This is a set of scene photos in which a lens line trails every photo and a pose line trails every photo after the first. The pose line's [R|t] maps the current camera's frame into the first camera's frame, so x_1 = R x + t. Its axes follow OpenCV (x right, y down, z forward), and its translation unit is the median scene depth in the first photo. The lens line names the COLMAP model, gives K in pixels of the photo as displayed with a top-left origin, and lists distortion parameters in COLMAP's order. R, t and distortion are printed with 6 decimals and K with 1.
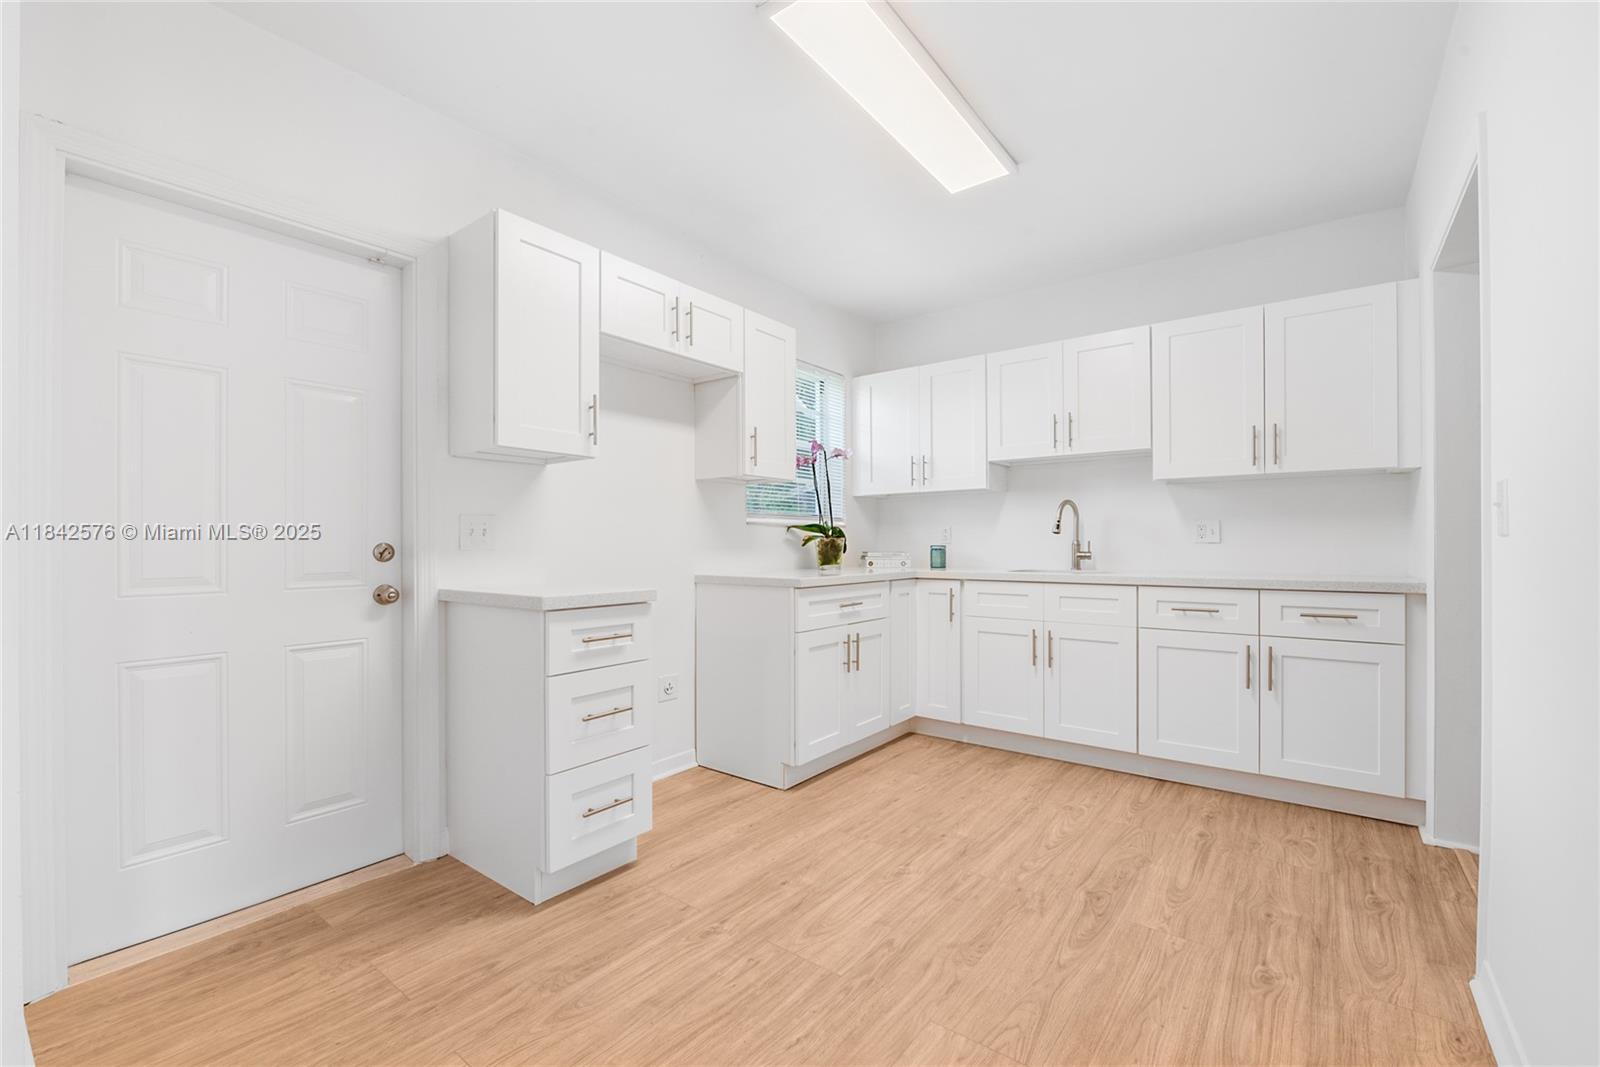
lens RADIAL K [[674.2, 0, 794.5], [0, 674.2, 541.4], [0, 0, 1]] dist [-0.008745, 0.000005]
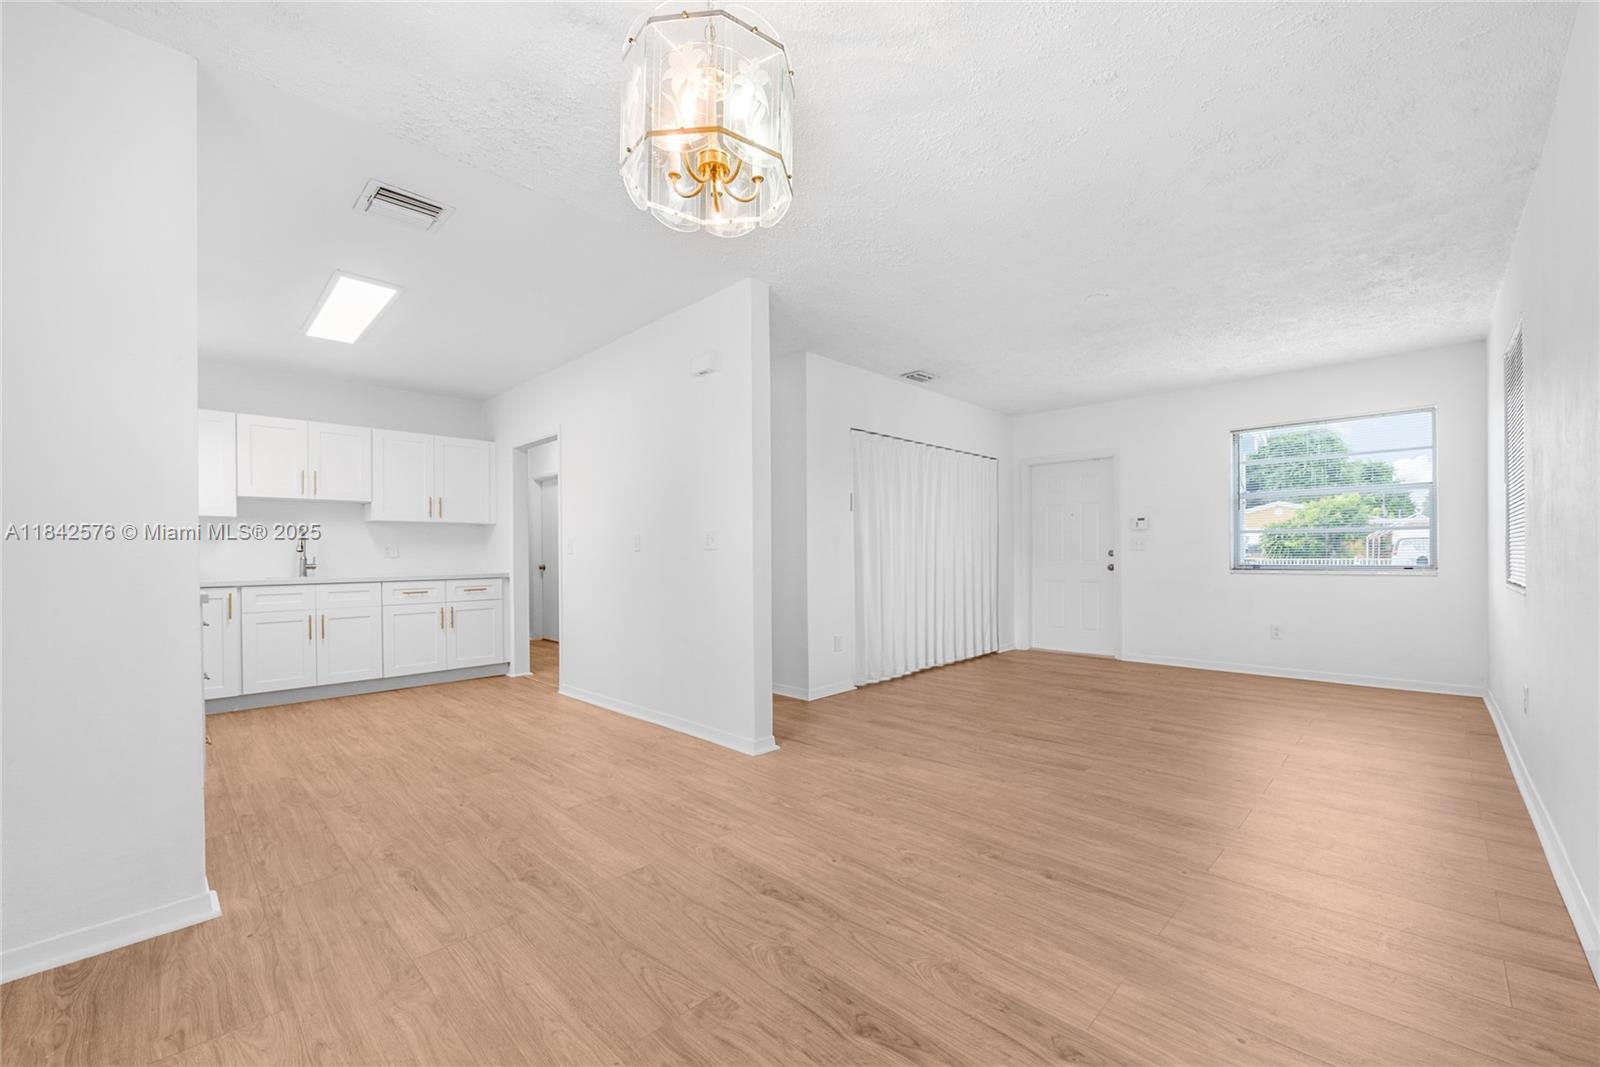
lens RADIAL K [[650.4, 0, 825.9], [0, 650.4, 553.1], [0, 0, 1]] dist [-0.004813, -0.000663]
pose [[0.101061, 0.001638, 0.994879, -1.161240], [0.008749, 0.999959, -0.002535, 0.005695], [-0.994842, 0.008960, 0.101043, -0.356259]]
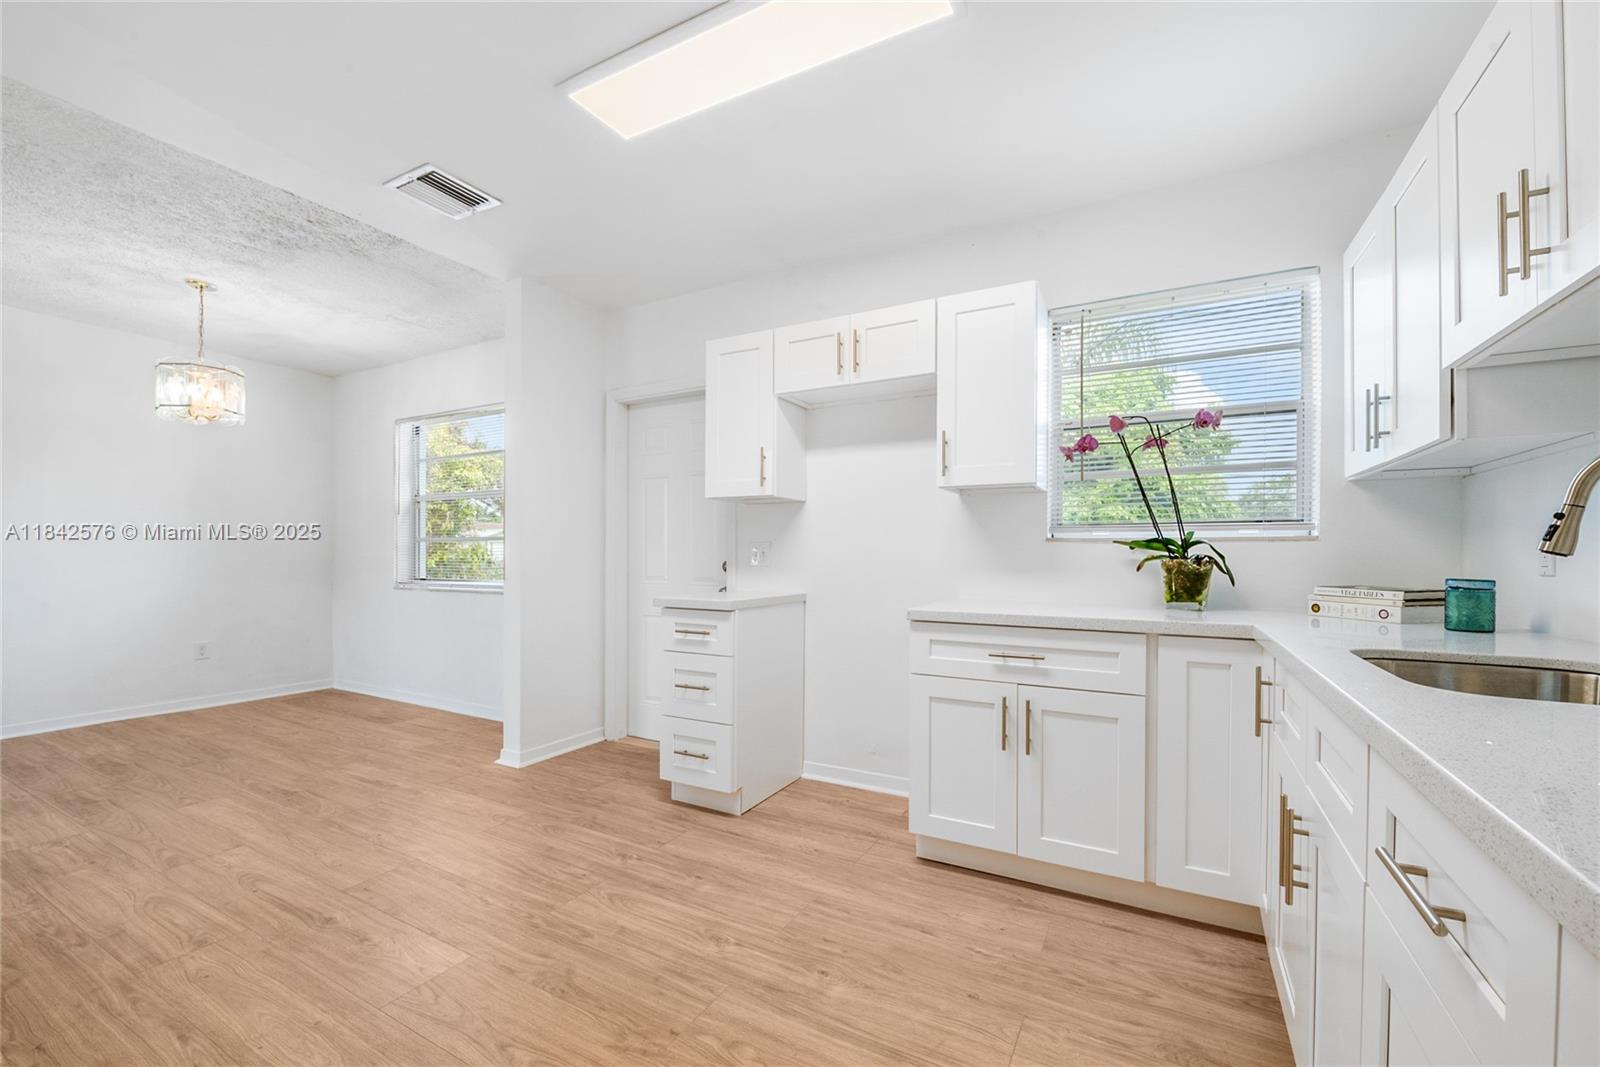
lens RADIAL K [[650.4, 0, 825.9], [0, 650.4, 553.1], [0, 0, 1]] dist [-0.004813, -0.000663]
pose [[0.169978, 0.002602, -0.985445, 0.820368], [-0.000904, 0.999997, 0.002484, -0.016985], [0.985448, 0.000469, 0.169979, 0.793268]]
